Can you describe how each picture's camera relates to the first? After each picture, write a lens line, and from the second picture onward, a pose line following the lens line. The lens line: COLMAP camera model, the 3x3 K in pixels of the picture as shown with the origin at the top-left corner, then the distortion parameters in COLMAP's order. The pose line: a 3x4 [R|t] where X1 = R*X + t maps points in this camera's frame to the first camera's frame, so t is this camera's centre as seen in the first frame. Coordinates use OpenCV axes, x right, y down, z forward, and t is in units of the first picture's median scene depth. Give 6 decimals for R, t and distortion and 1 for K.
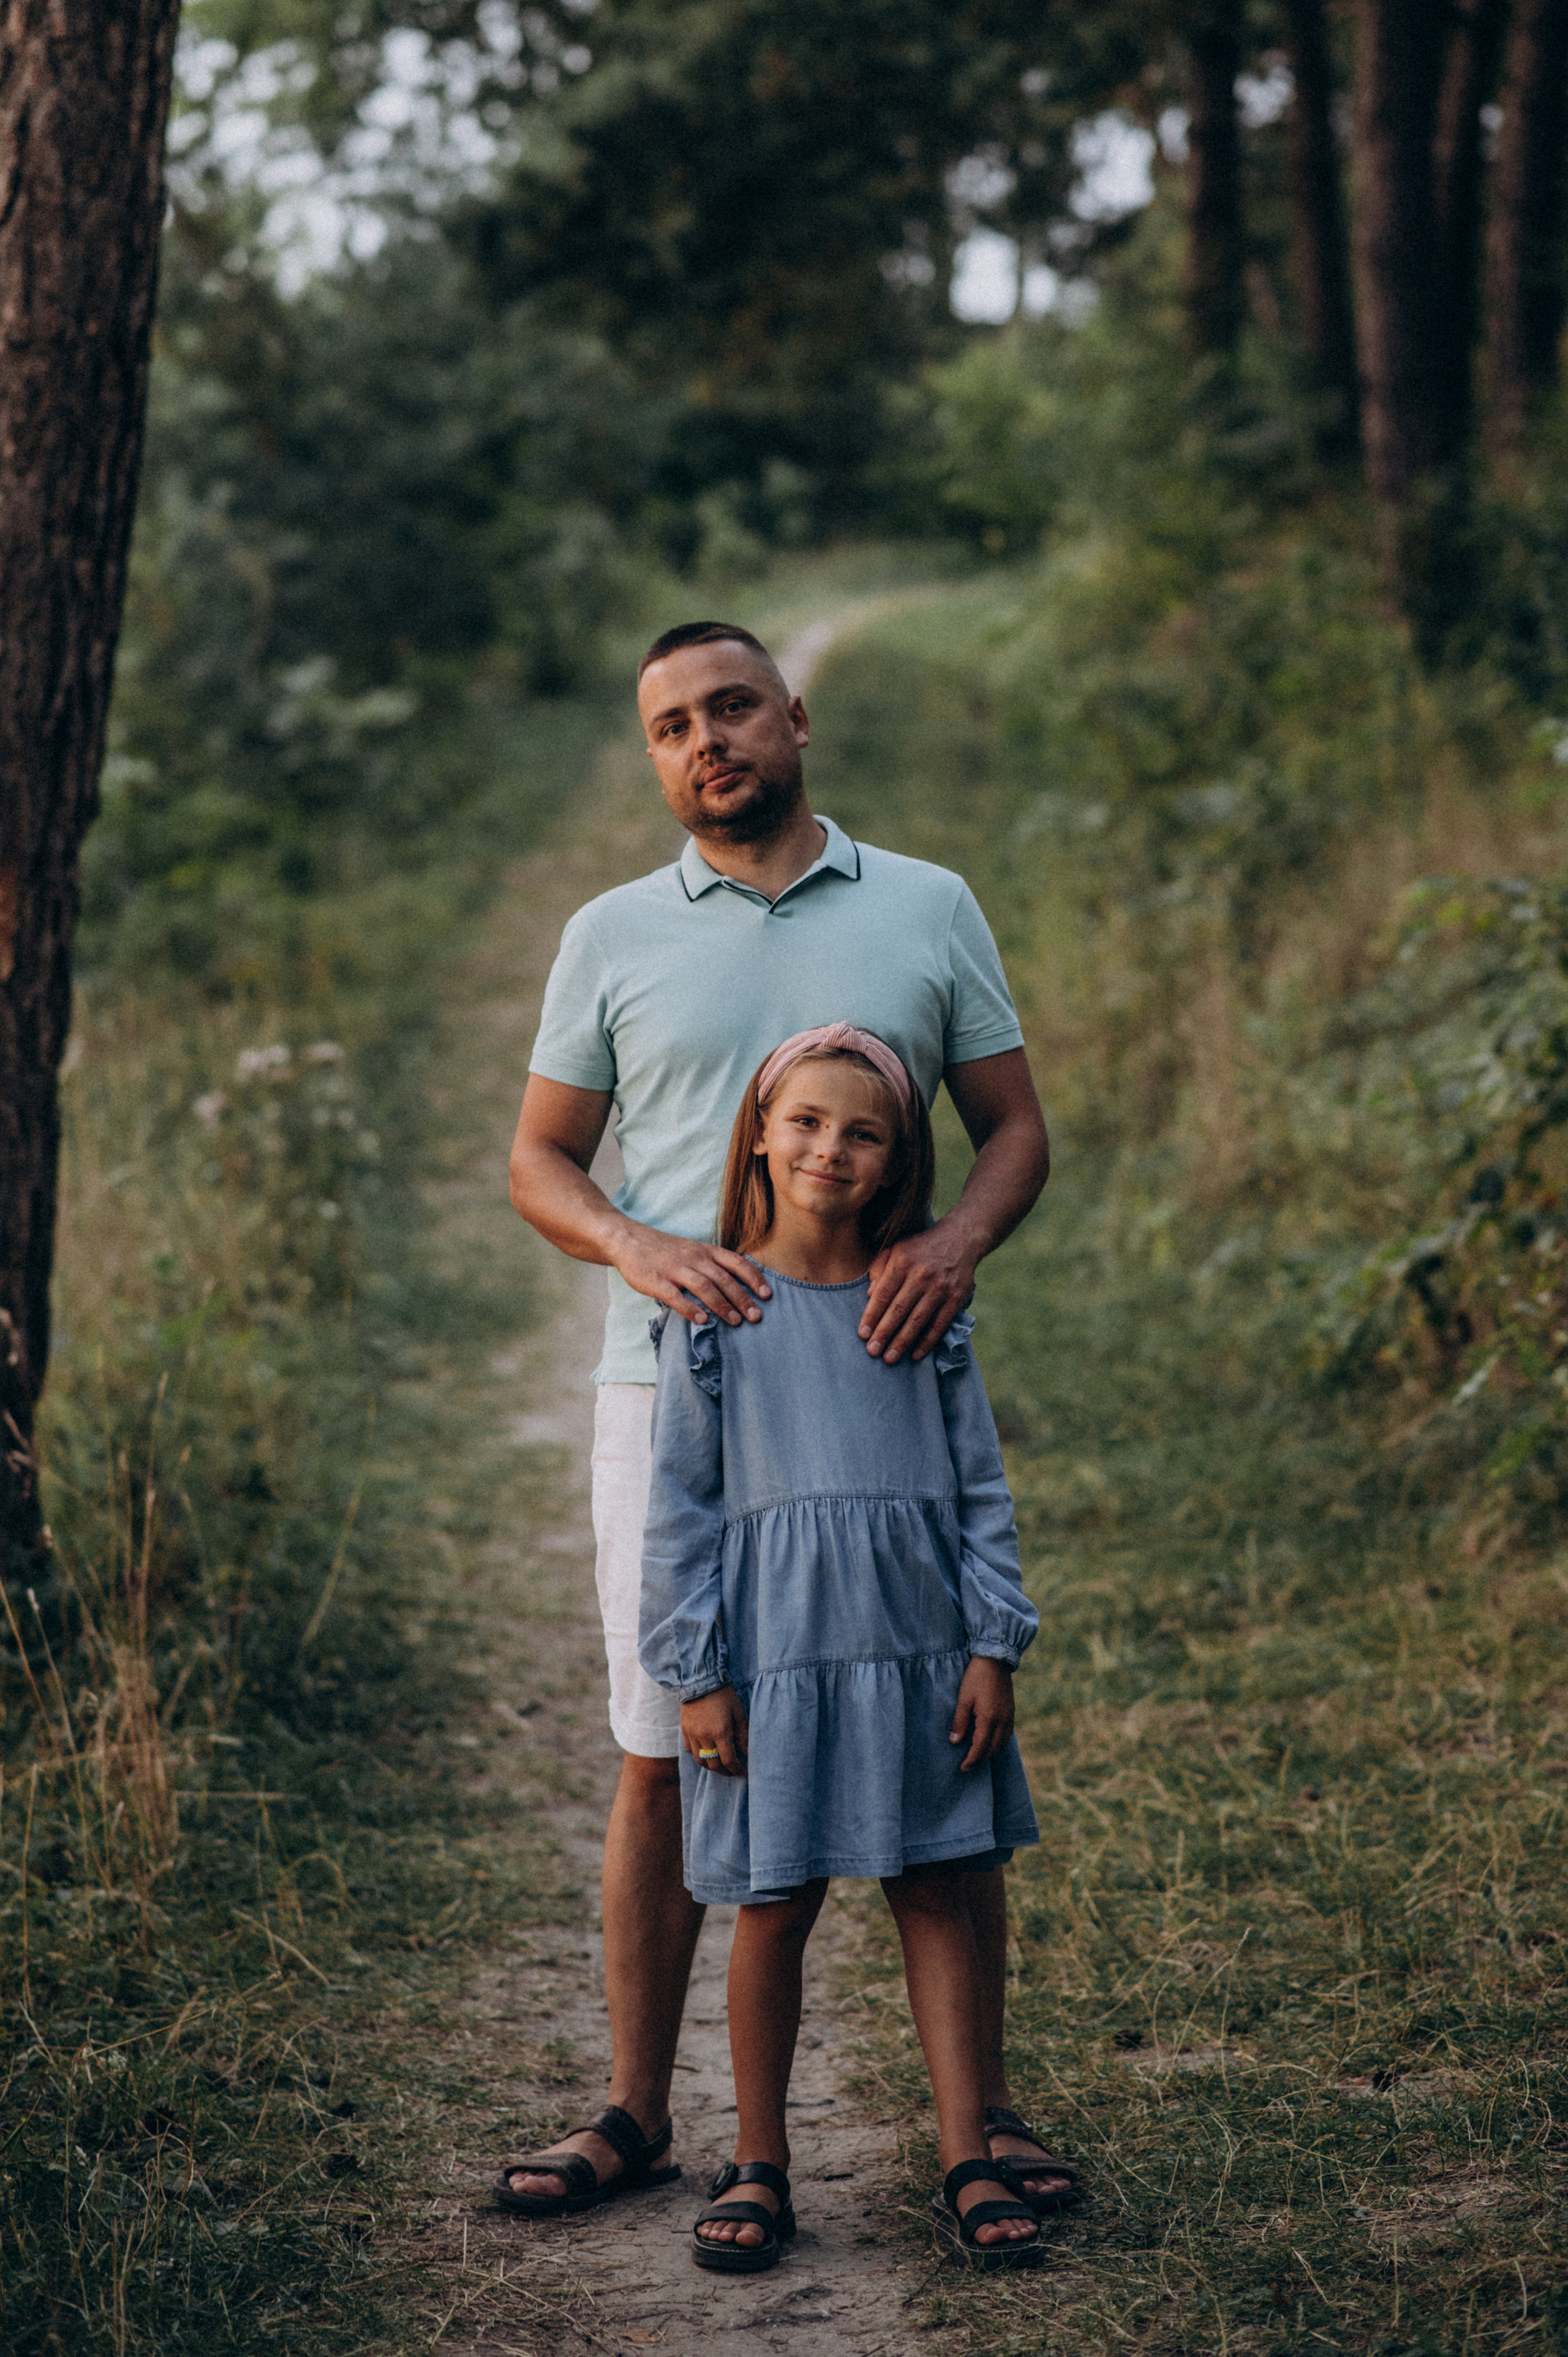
lens RADIAL K [[5845.8, 0, 835.0], [0, 5845.8, 1175.7], [0, 0, 1]] dist [0.010118, -0.163356]
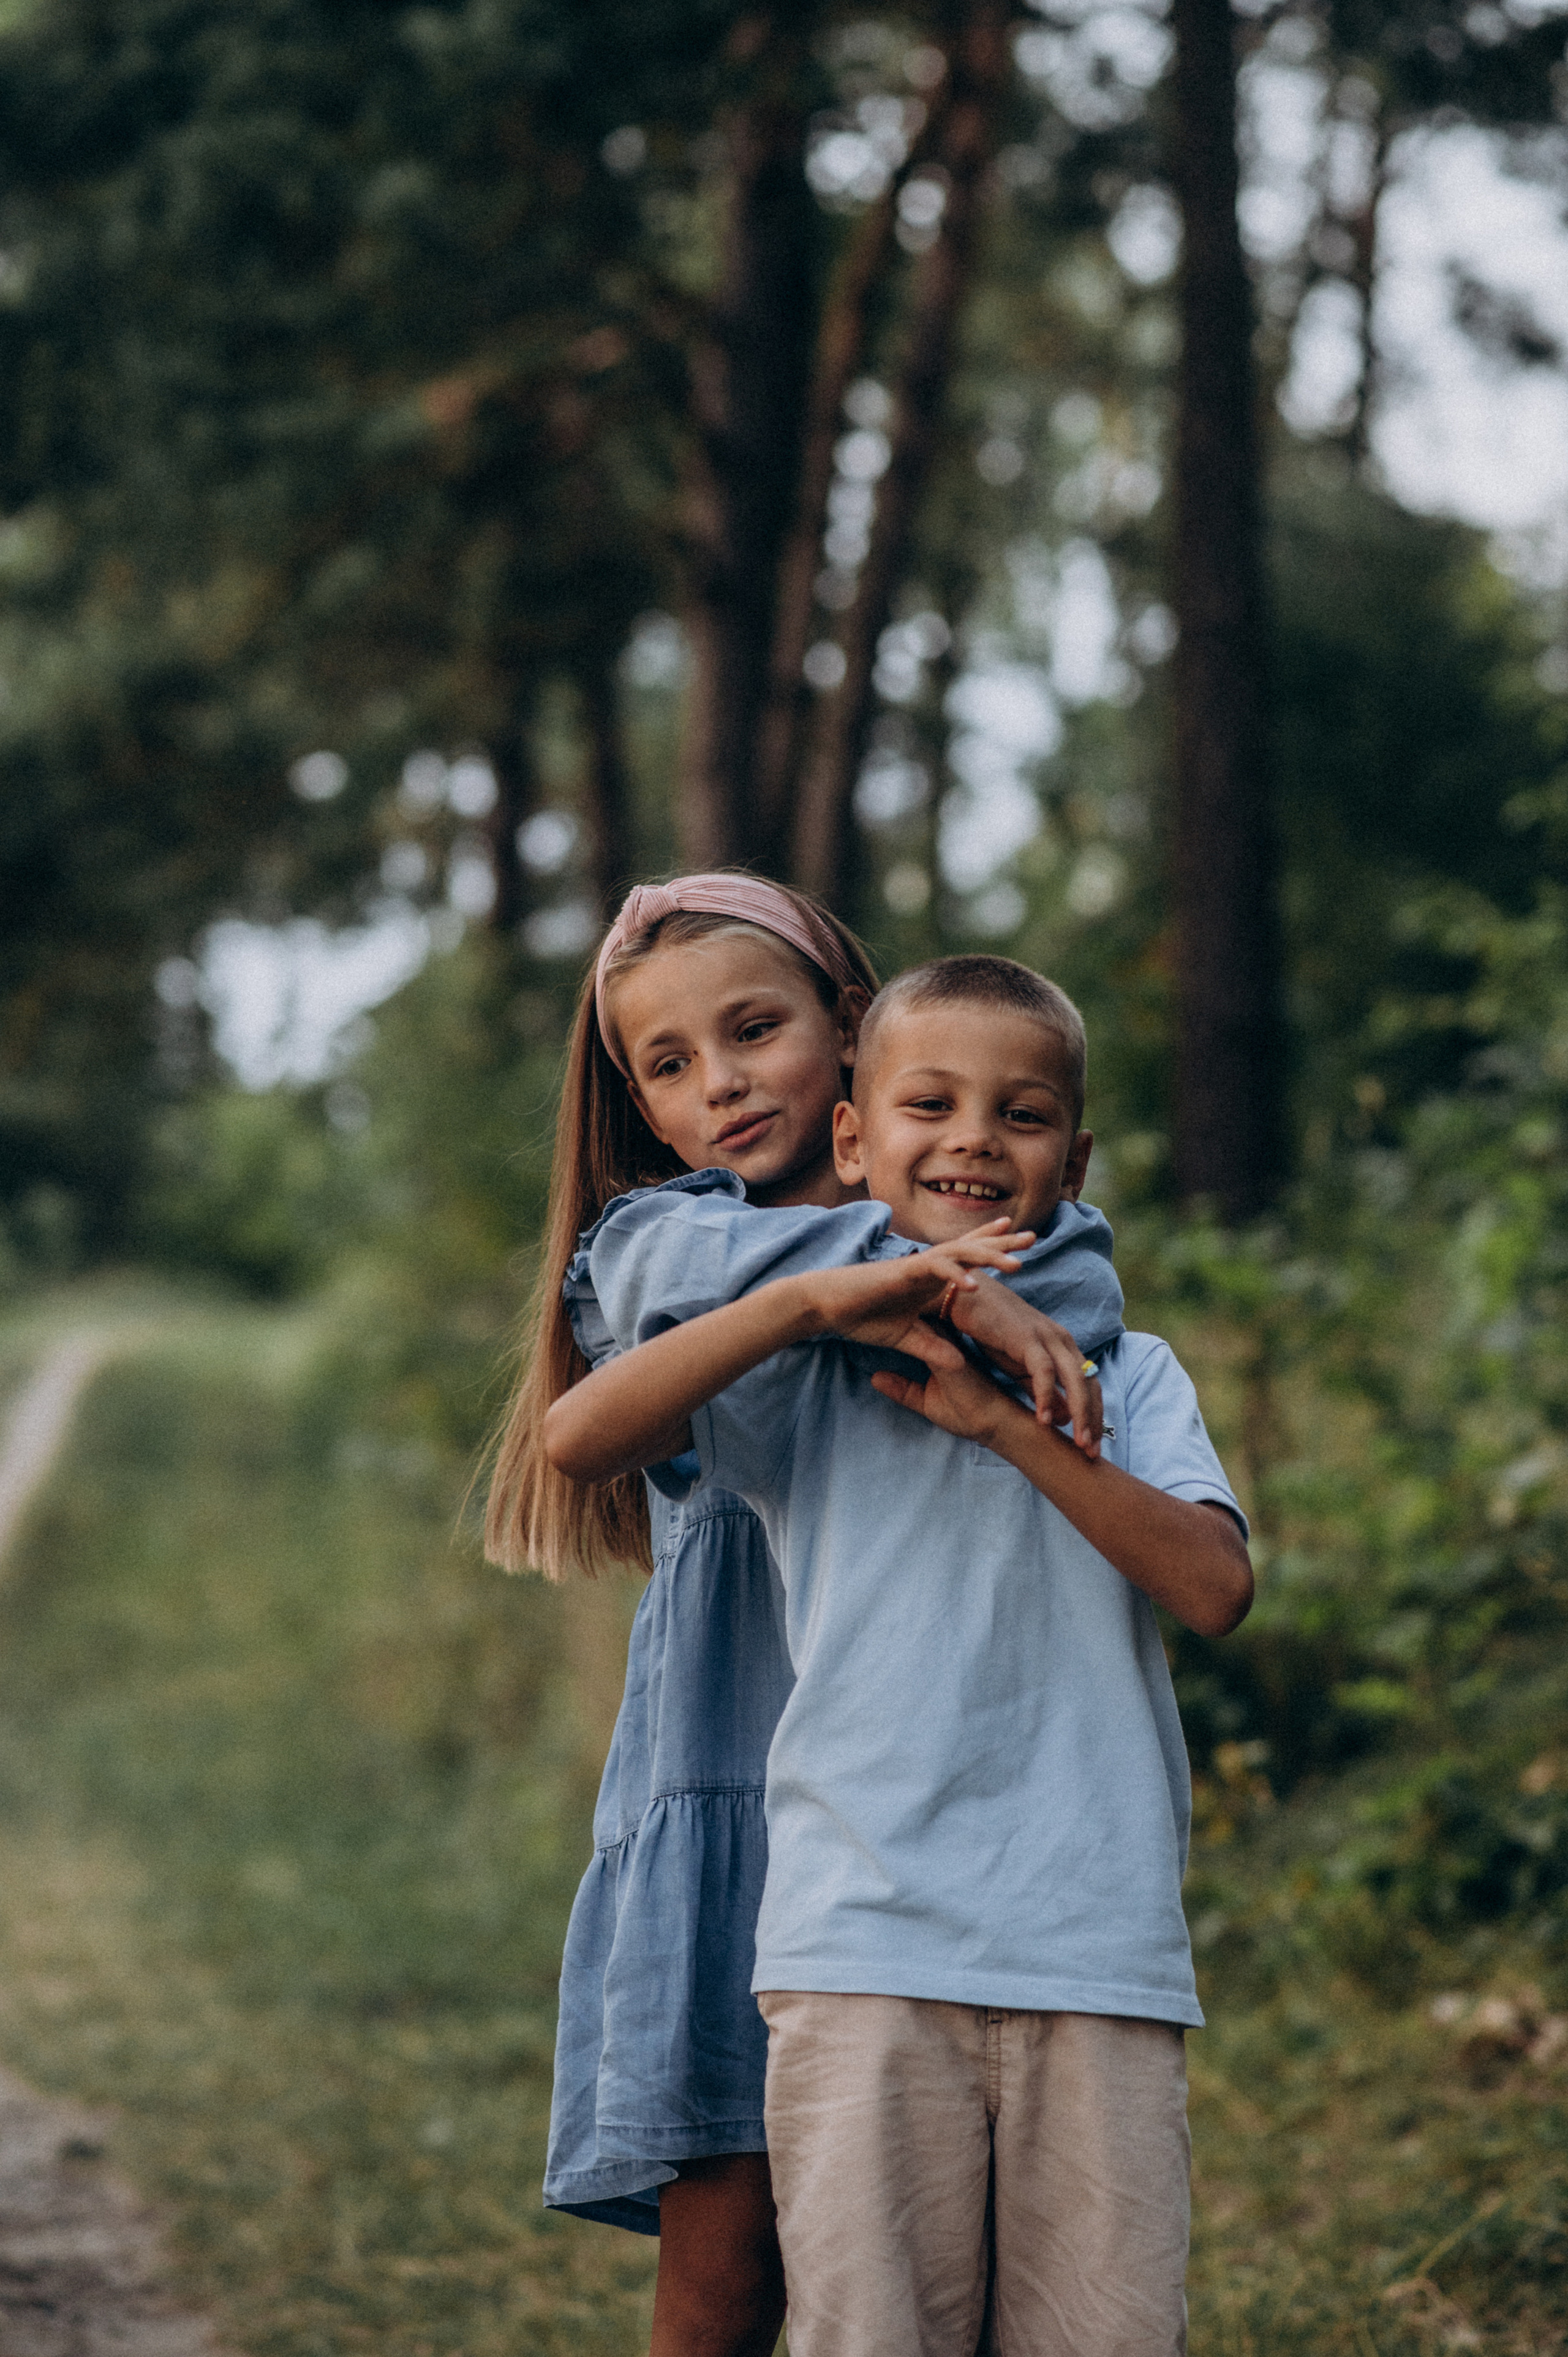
lens RADIAL K [[5758.1, 0, 943.8], [0, 5758.1, 1003.7], [0, 0, 1]] dist [0.038572, 0.536279]
pose [[0.988570, 0.019454, 0.149502, -0.022913], [0.006545, 0.985167, -0.171473, 0.052528], [-0.150621, 0.170491, 0.973779, 0.187474]]
